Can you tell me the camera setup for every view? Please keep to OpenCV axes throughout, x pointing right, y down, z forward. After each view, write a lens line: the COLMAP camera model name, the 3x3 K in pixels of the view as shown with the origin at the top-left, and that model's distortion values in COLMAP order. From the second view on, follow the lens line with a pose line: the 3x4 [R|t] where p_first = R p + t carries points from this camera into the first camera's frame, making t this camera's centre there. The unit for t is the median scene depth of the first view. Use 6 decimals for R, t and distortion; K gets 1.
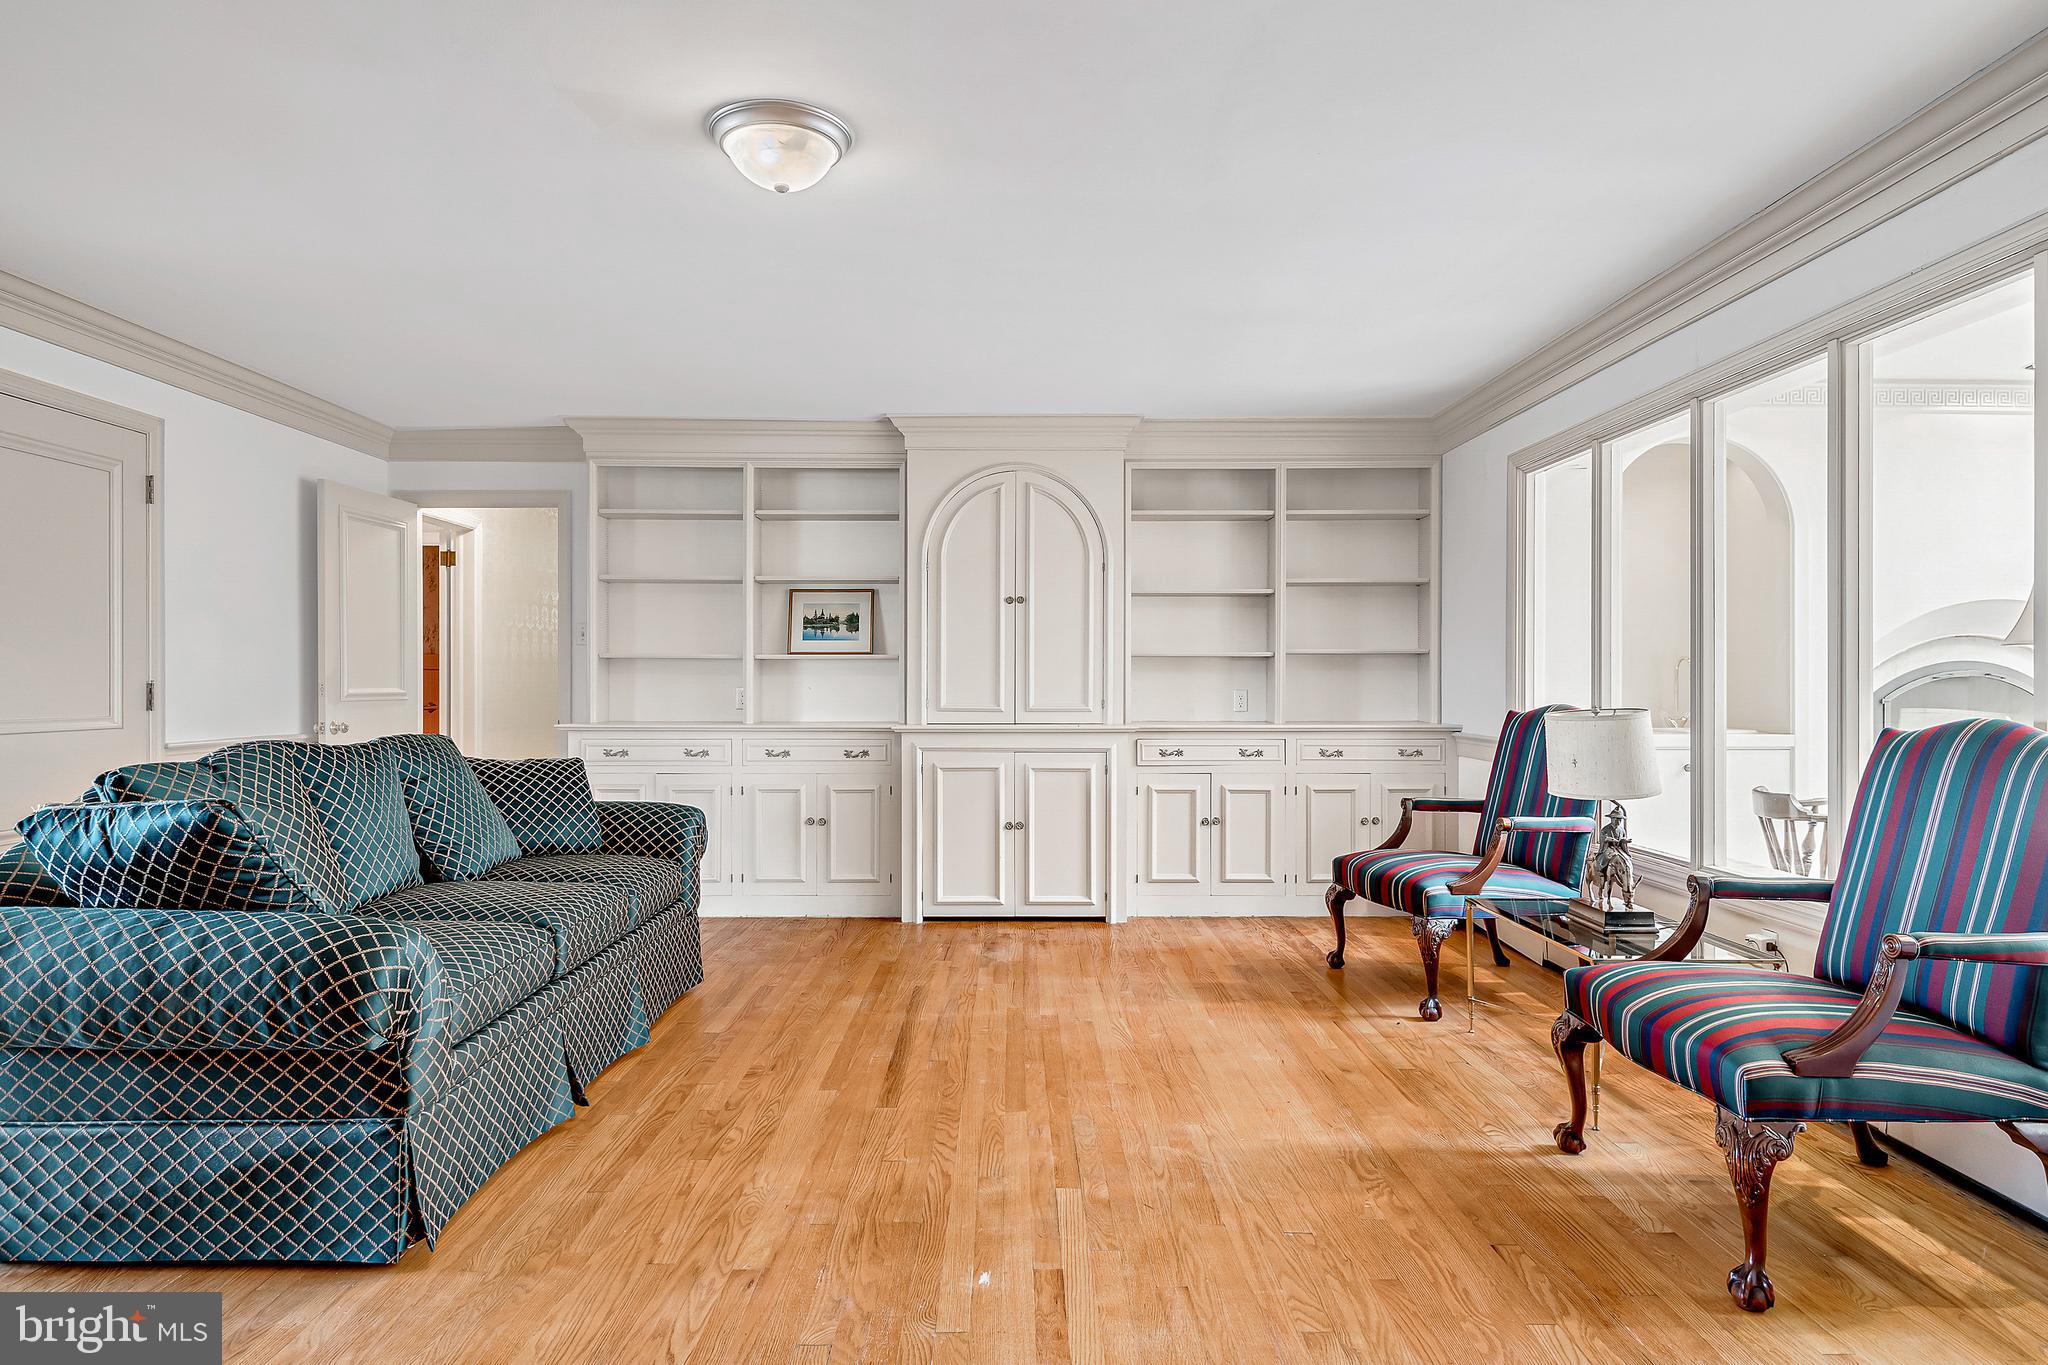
lens RADIAL K [[1170.6, 0, 1024.0], [0, 1170.6, 682.5], [0, 0, 1]] dist [0.038144, -0.030858]
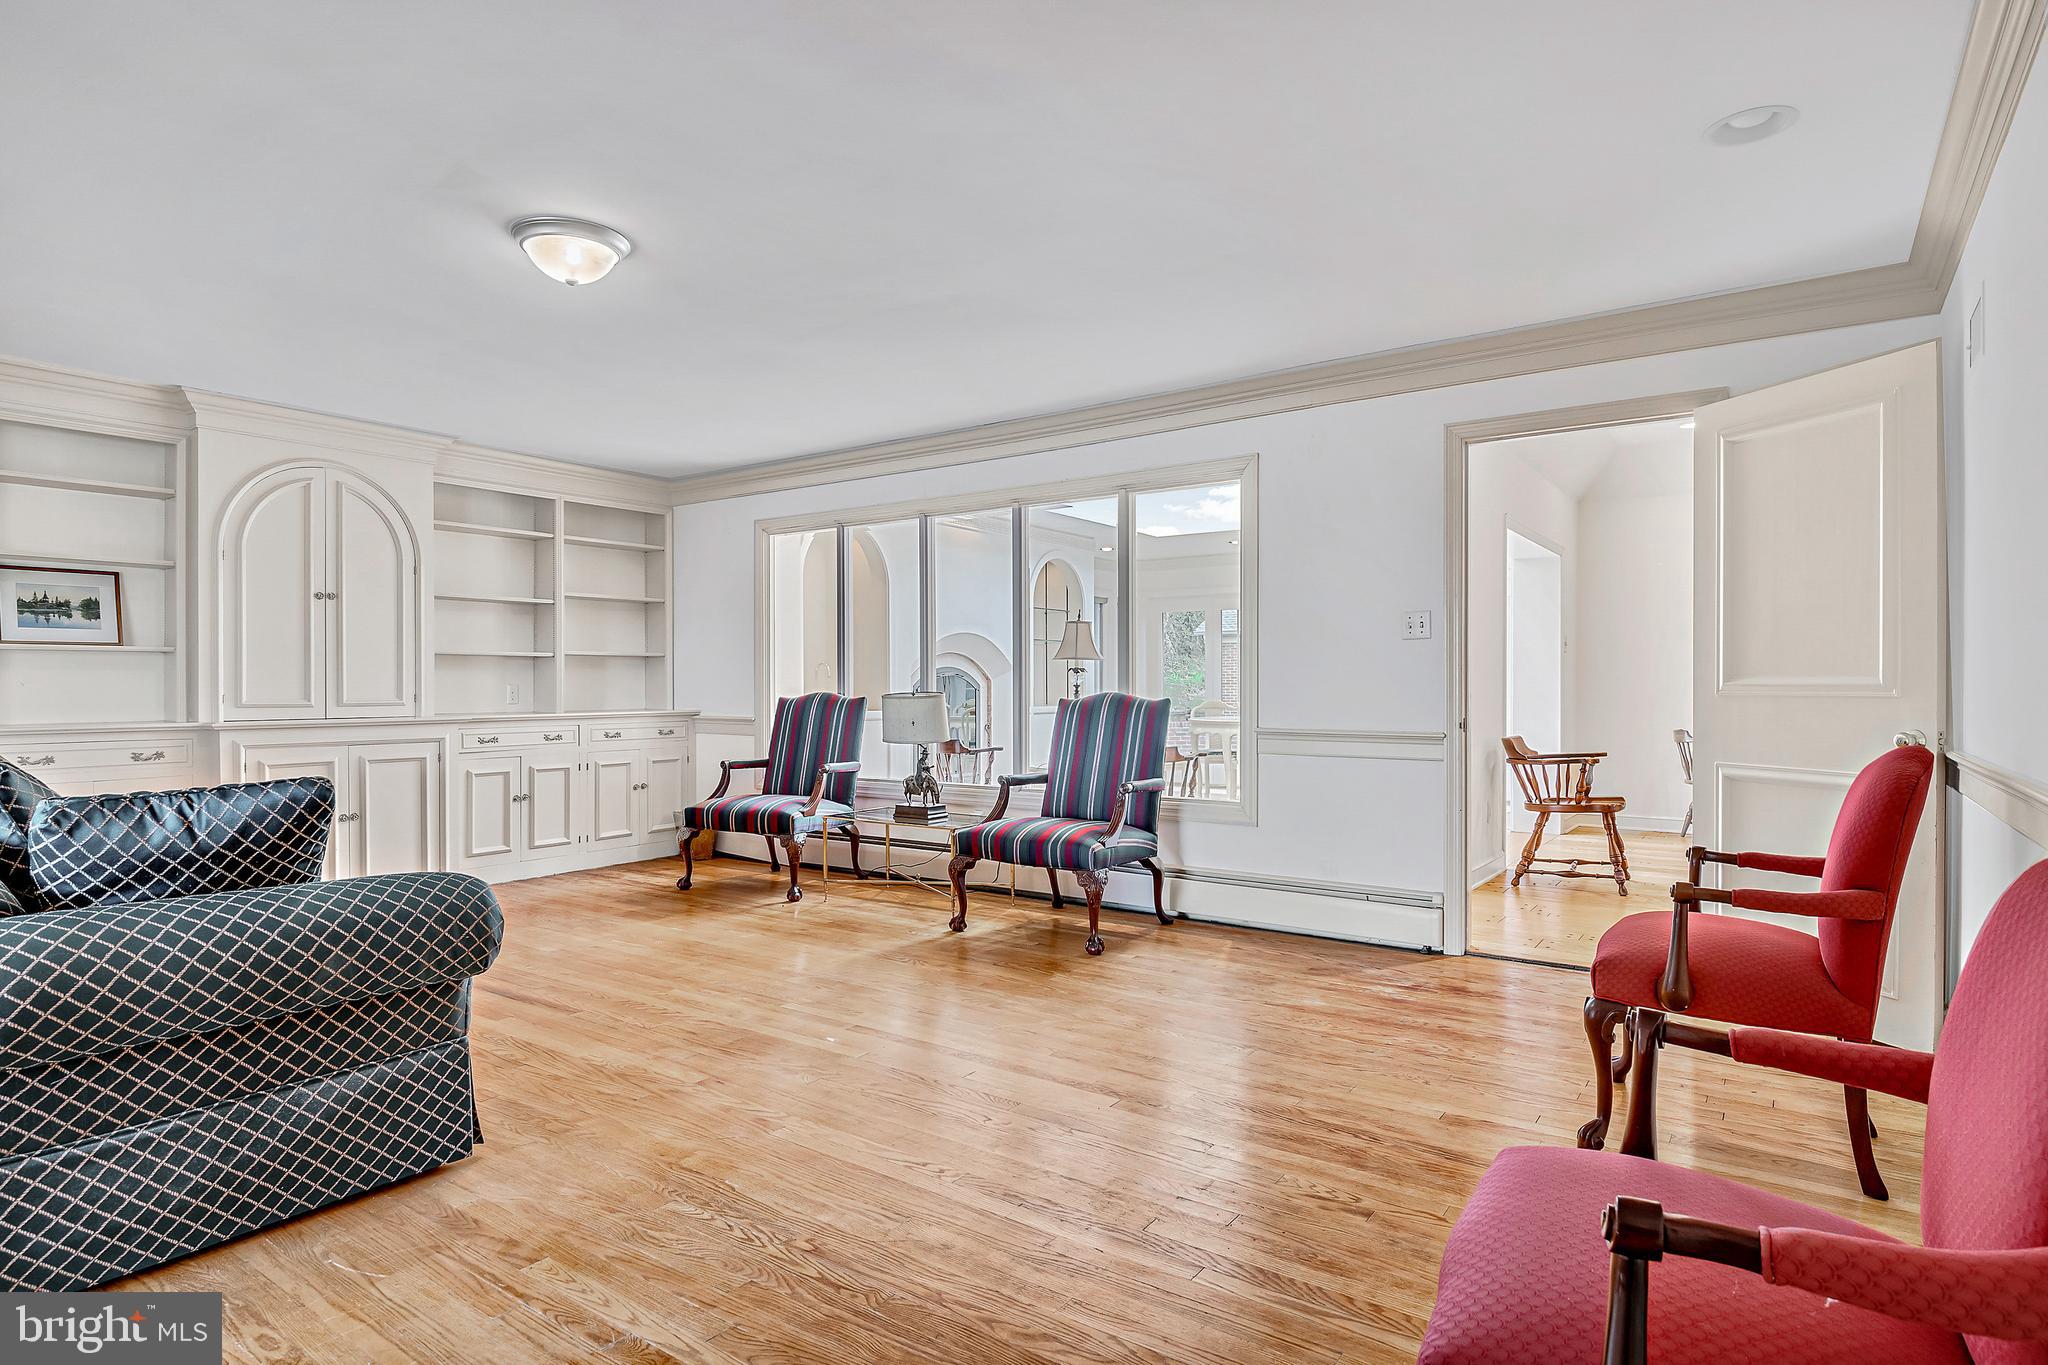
lens RADIAL K [[1089.6, 0, 1024.0], [0, 1089.6, 682.5], [0, 0, 1]] dist [0.005637, -0.015092]
pose [[0.584635, -0.000445, 0.811296, -0.426972], [0.002063, 0.999997, -0.000938, 0.006241], [-0.811294, 0.002222, 0.584635, -0.036516]]
